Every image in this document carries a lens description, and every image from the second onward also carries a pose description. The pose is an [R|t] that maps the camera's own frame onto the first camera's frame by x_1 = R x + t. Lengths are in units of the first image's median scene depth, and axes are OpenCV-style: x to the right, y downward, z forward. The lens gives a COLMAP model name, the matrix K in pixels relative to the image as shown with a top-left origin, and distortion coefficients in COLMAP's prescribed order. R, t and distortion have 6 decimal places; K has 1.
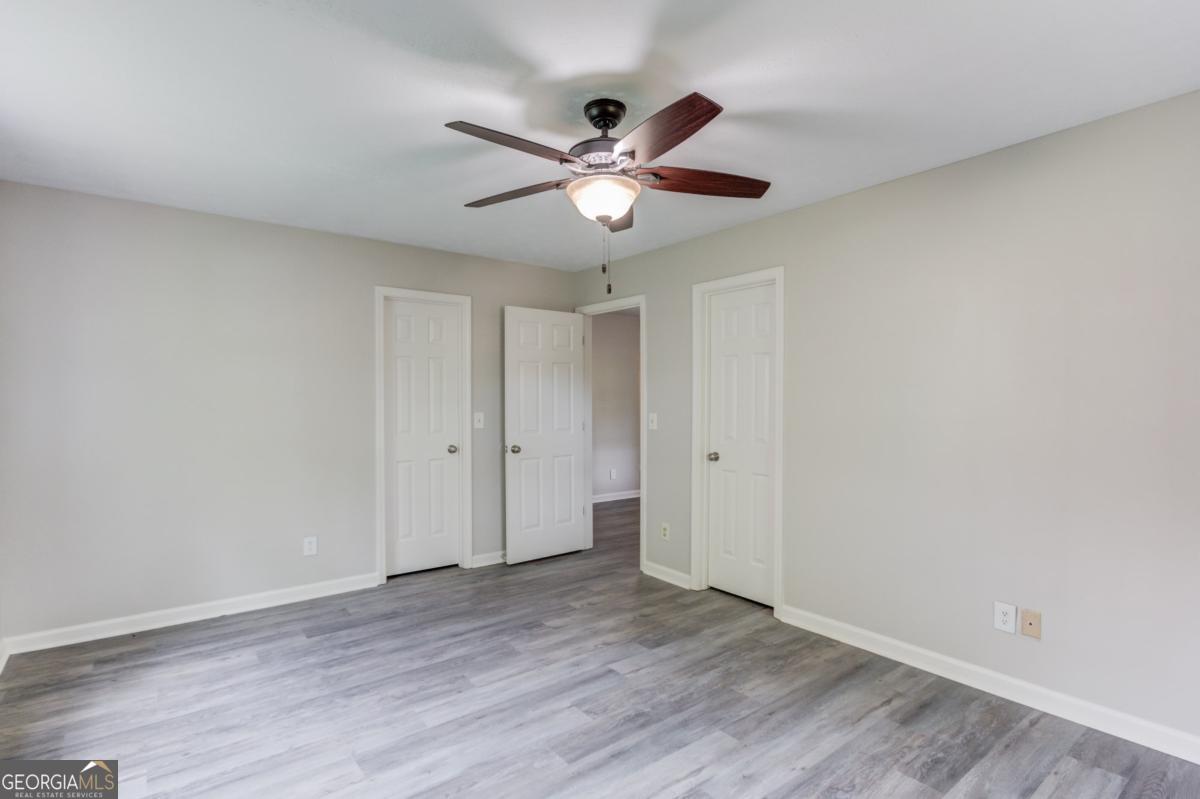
lens RADIAL K [[579.7, 0, 600.0], [0, 579.7, 399.5], [0, 0, 1]] dist [-0.001188, 0.001510]
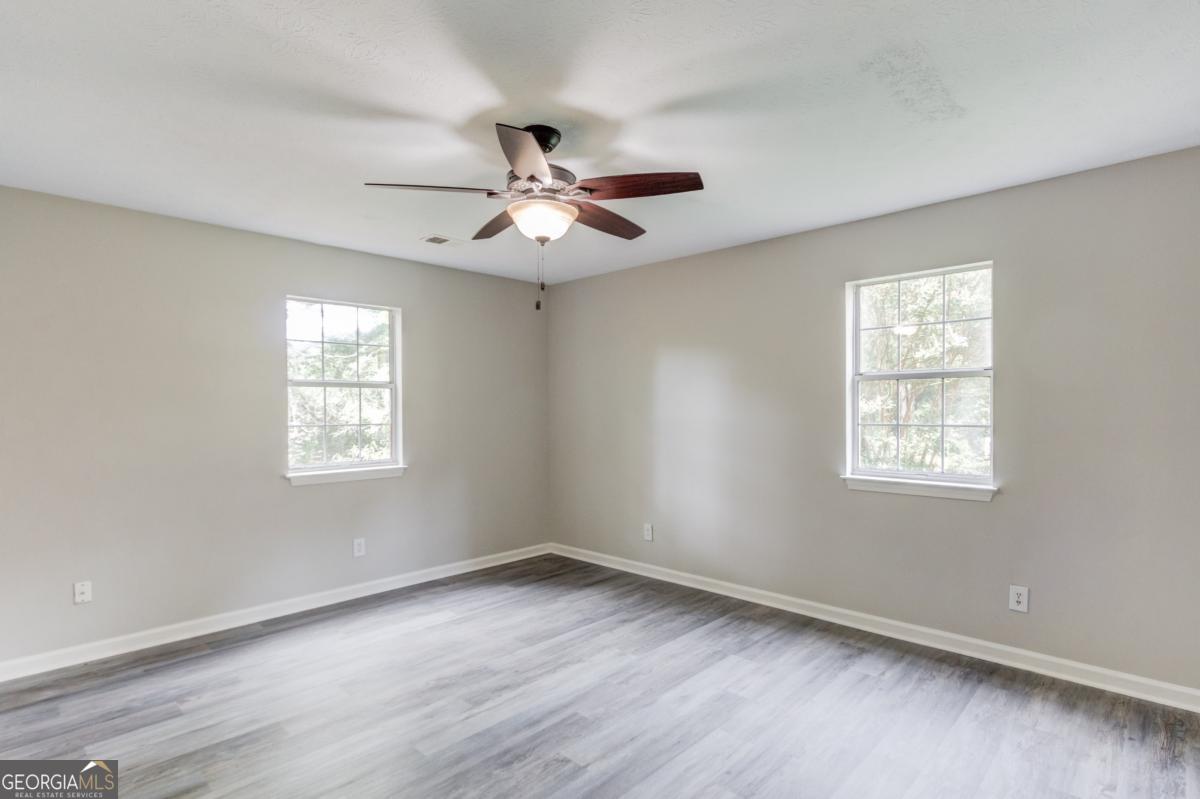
lens RADIAL K [[579.7, 0, 600.0], [0, 579.7, 399.5], [0, 0, 1]] dist [-0.001188, 0.001510]
pose [[-0.993635, 0.005330, -0.112522, 0.025236], [0.006677, 0.999910, -0.011598, -0.004622], [0.112450, -0.012275, -0.993582, 1.968791]]
